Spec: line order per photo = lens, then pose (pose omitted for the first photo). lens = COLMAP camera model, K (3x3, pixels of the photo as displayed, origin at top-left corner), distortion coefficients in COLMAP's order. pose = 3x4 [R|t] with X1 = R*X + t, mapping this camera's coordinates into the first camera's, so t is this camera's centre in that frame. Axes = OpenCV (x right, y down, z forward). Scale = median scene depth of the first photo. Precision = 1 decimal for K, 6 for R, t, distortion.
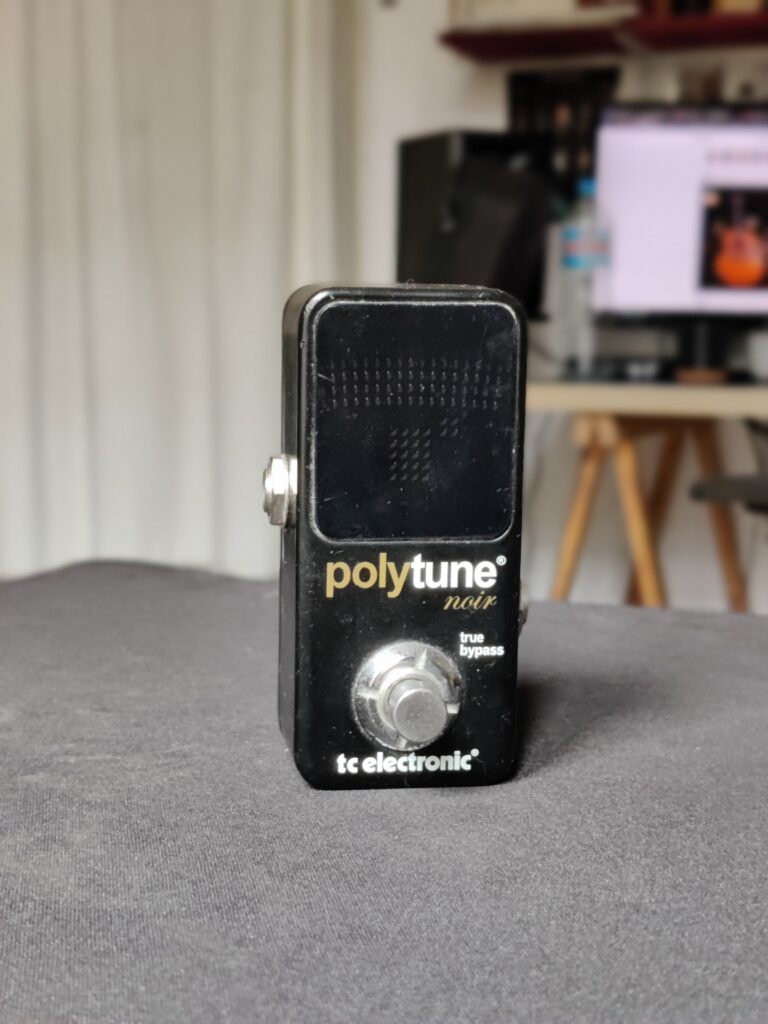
lens RADIAL K [[1377.2, 0, 384.9], [0, 1377.2, 504.2], [0, 0, 1]] dist [0.010403, 0.000000]
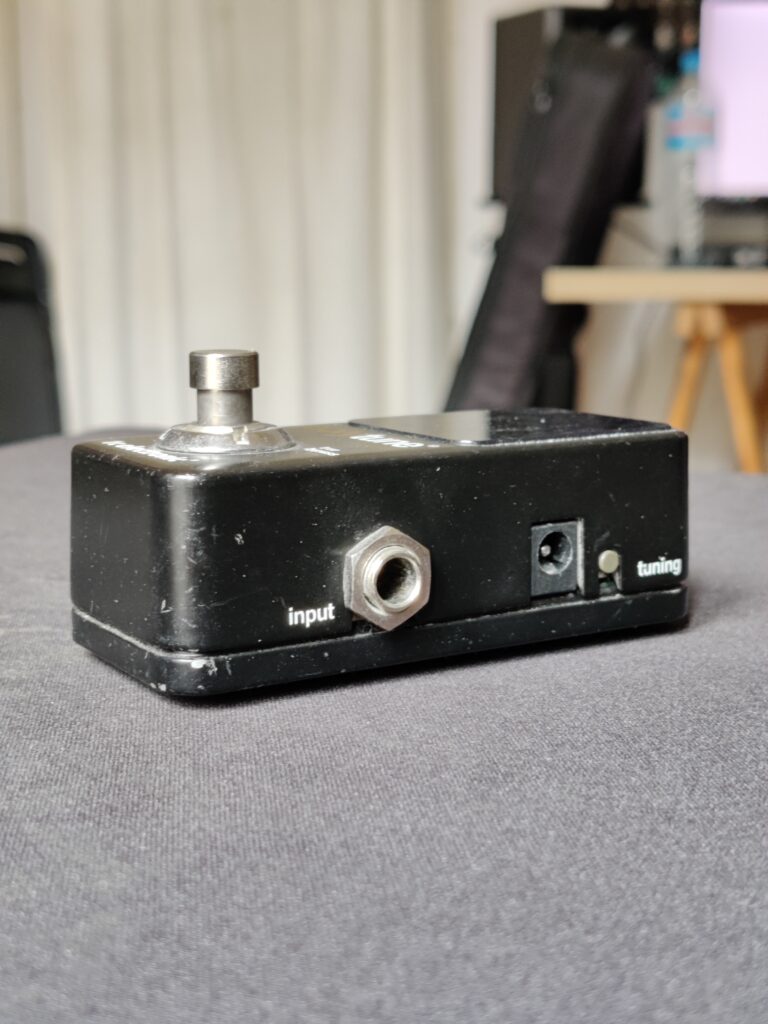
lens RADIAL K [[1377.2, 0, 381.9], [0, 1377.2, 510.2], [0, 0, 1]] dist [0.010403, 0.000000]
pose [[0.996804, -0.006583, -0.079609, 0.086531], [0.012207, 0.997447, 0.070356, 0.071971], [0.078943, -0.071103, 0.994340, 0.251823]]
